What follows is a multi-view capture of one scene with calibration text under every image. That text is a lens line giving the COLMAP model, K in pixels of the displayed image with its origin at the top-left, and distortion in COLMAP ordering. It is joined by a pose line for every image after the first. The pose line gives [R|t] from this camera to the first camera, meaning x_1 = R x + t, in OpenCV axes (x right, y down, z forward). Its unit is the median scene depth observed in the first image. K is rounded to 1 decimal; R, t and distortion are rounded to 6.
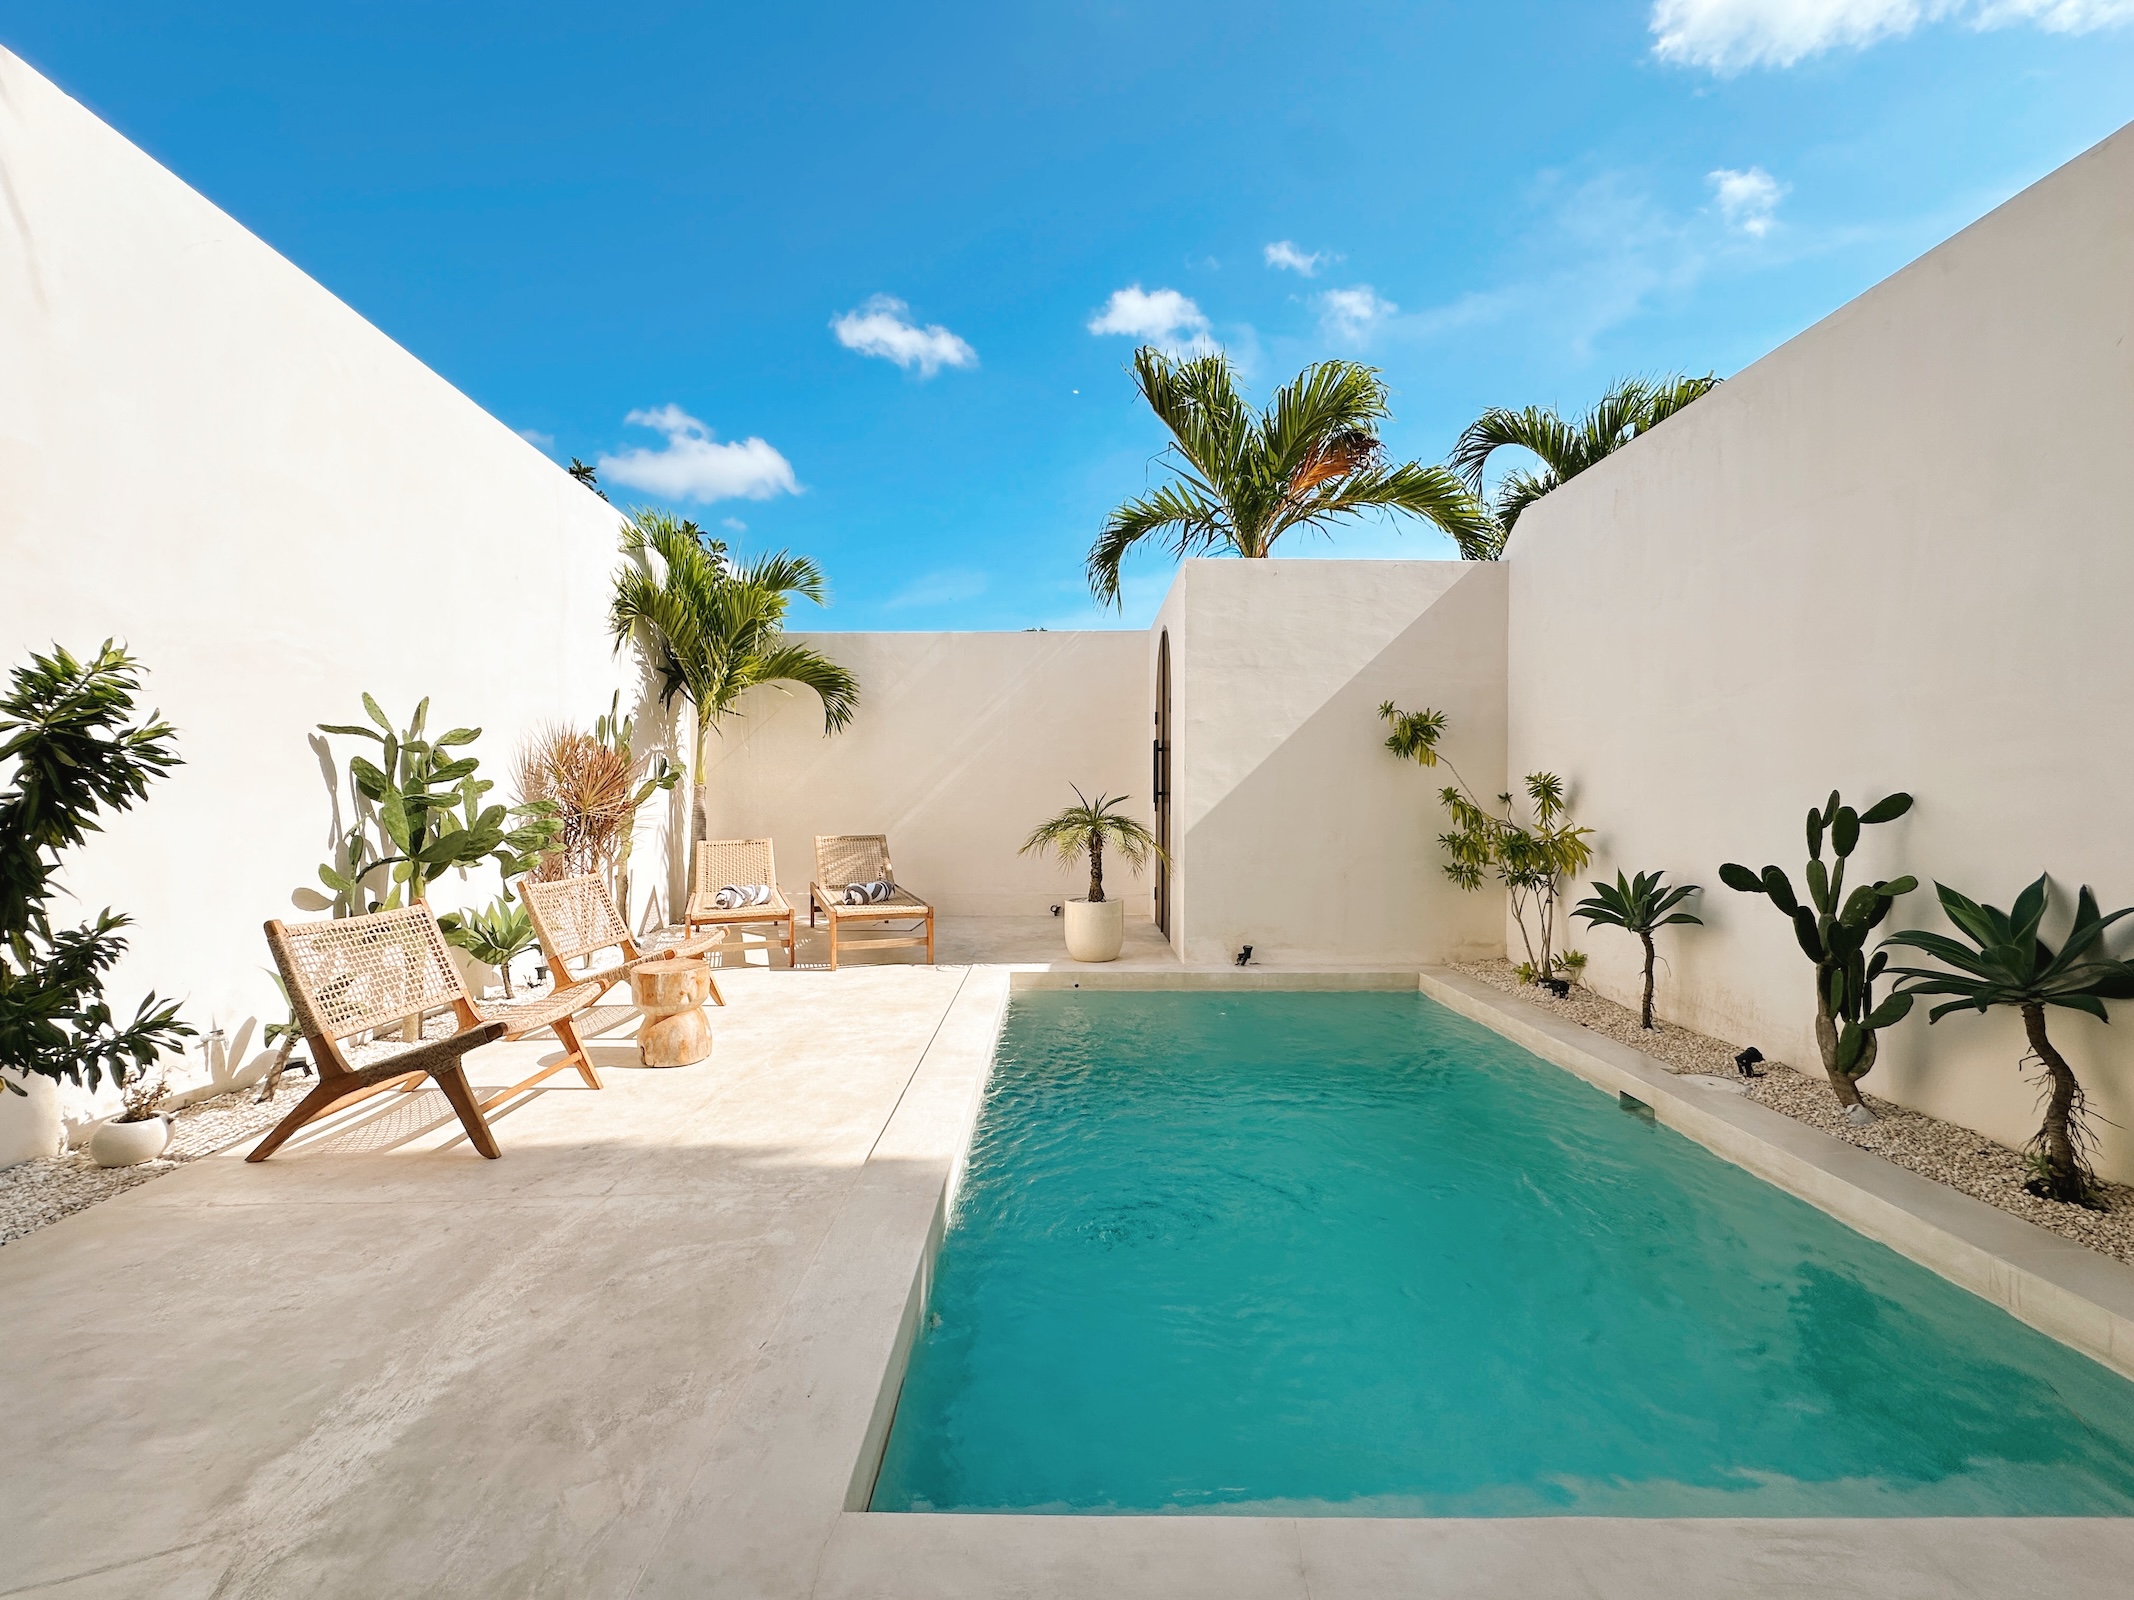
lens RADIAL K [[860.8, 0, 1067.2], [0, 860.8, 803.1], [0, 0, 1]] dist [0.000778, 0.000717]
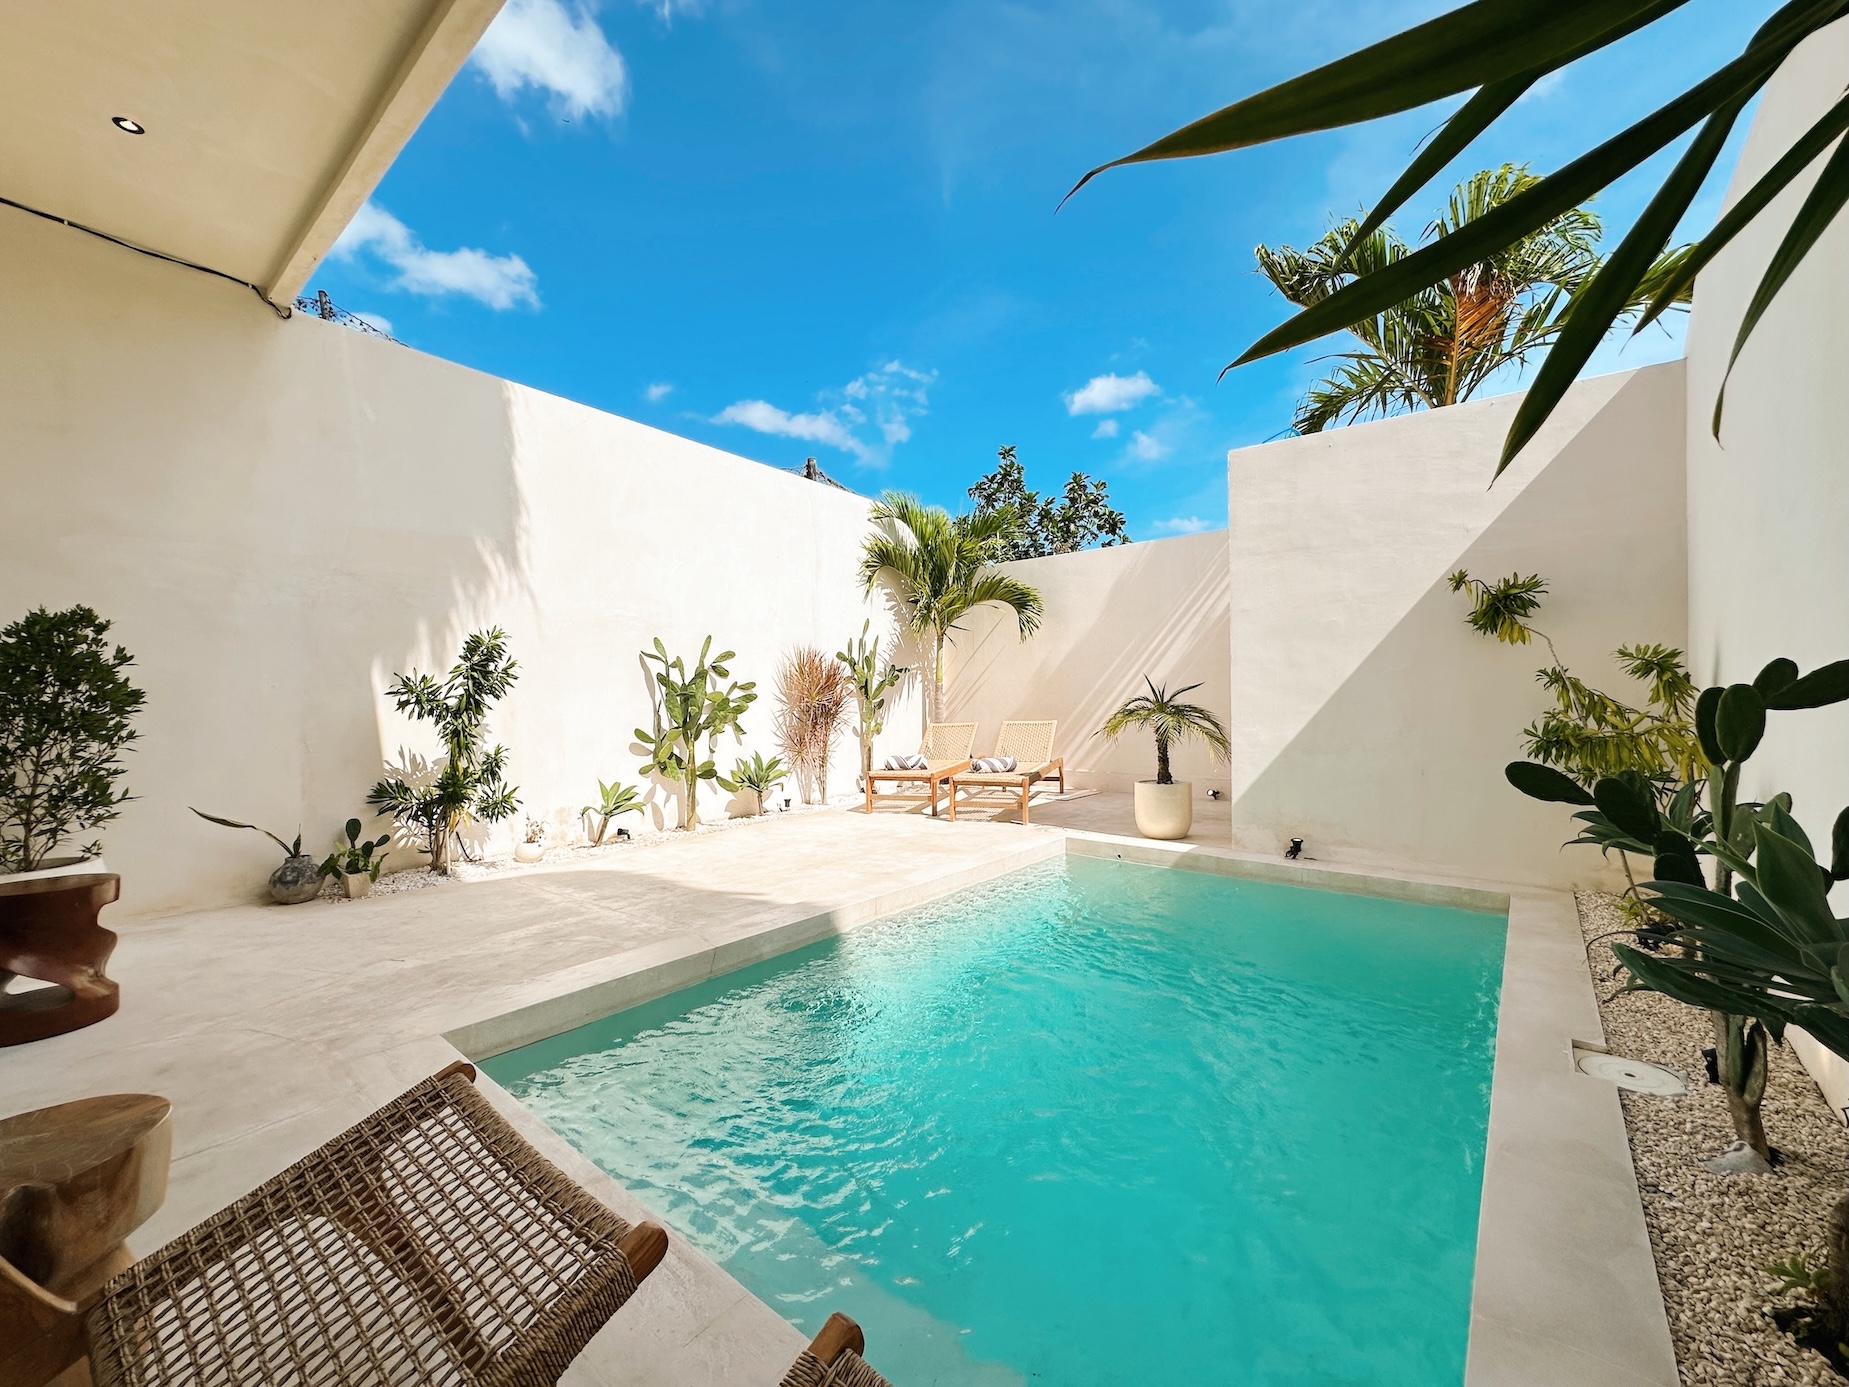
lens RADIAL K [[740.8, 0, 917.3], [0, 740.8, 698.1], [0, 0, 1]] dist [0.001013, 0.000270]
pose [[0.767002, -0.006617, -0.641610, 0.513712], [0.007624, 0.999970, -0.001199, 0.007092], [0.641599, -0.003972, 0.767030, 0.109114]]
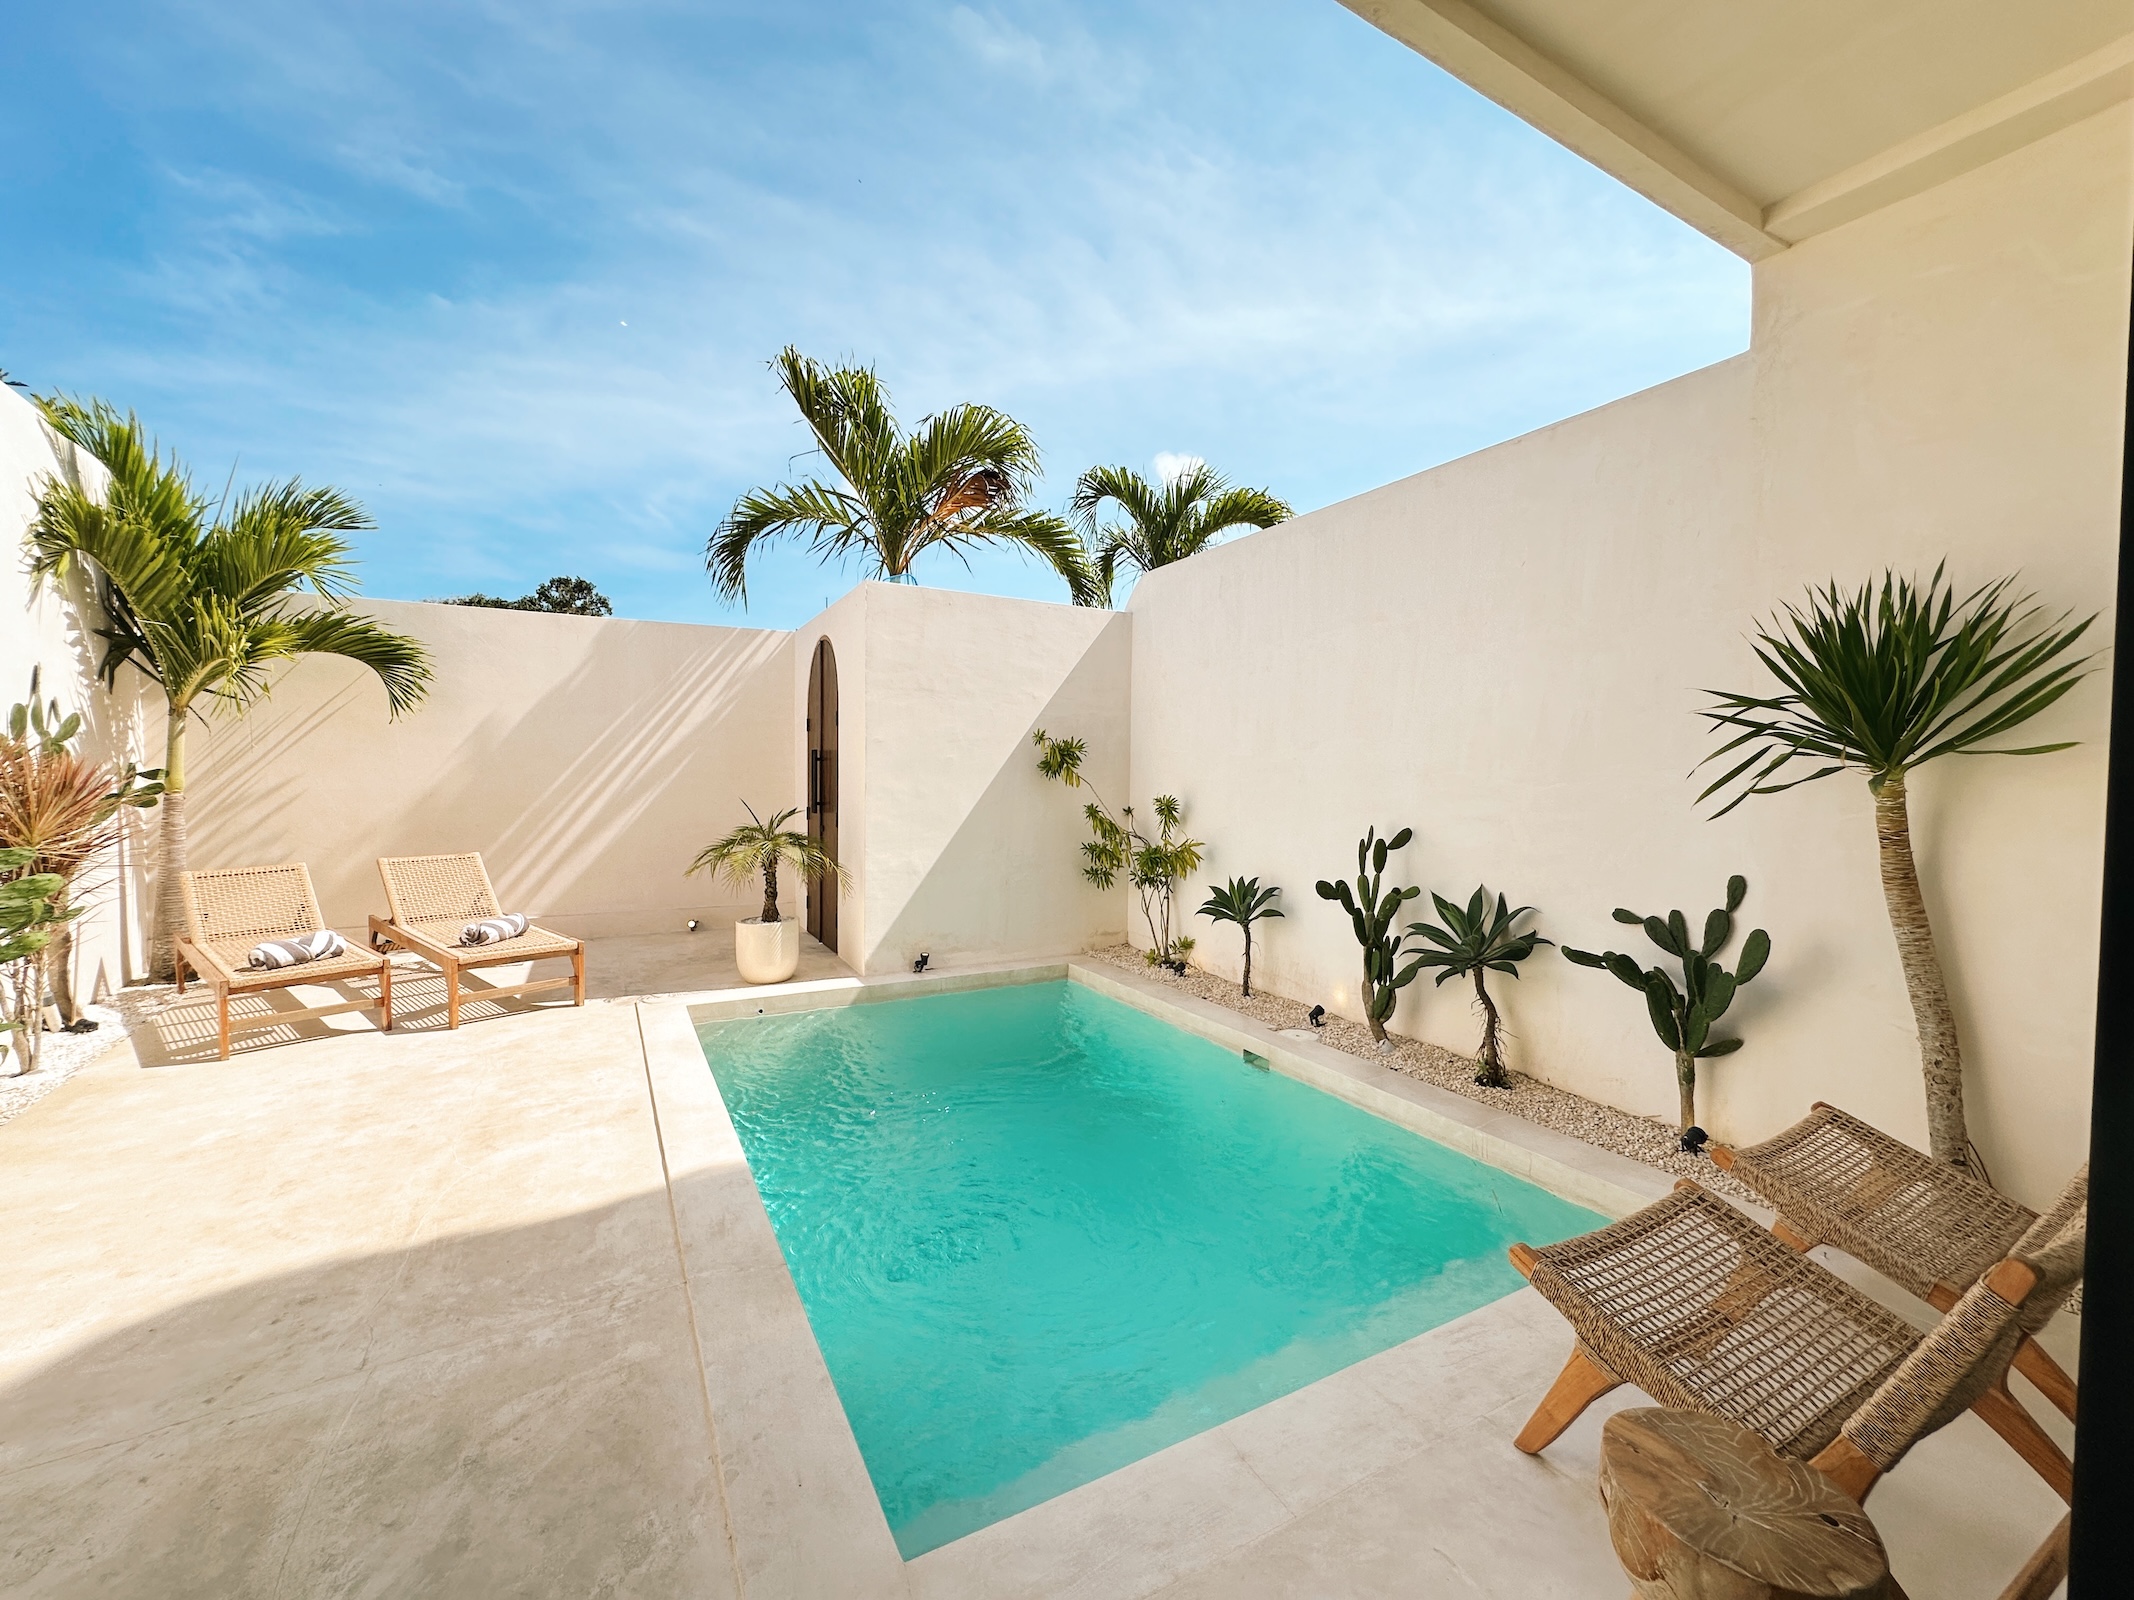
lens RADIAL K [[860.8, 0, 1067.2], [0, 860.8, 803.1], [0, 0, 1]] dist [0.000778, 0.000717]
pose [[0.879296, -0.008946, 0.476192, -0.175051], [-0.004785, 0.999607, 0.027615, -0.062655], [-0.476252, -0.026560, 0.878908, -0.022371]]
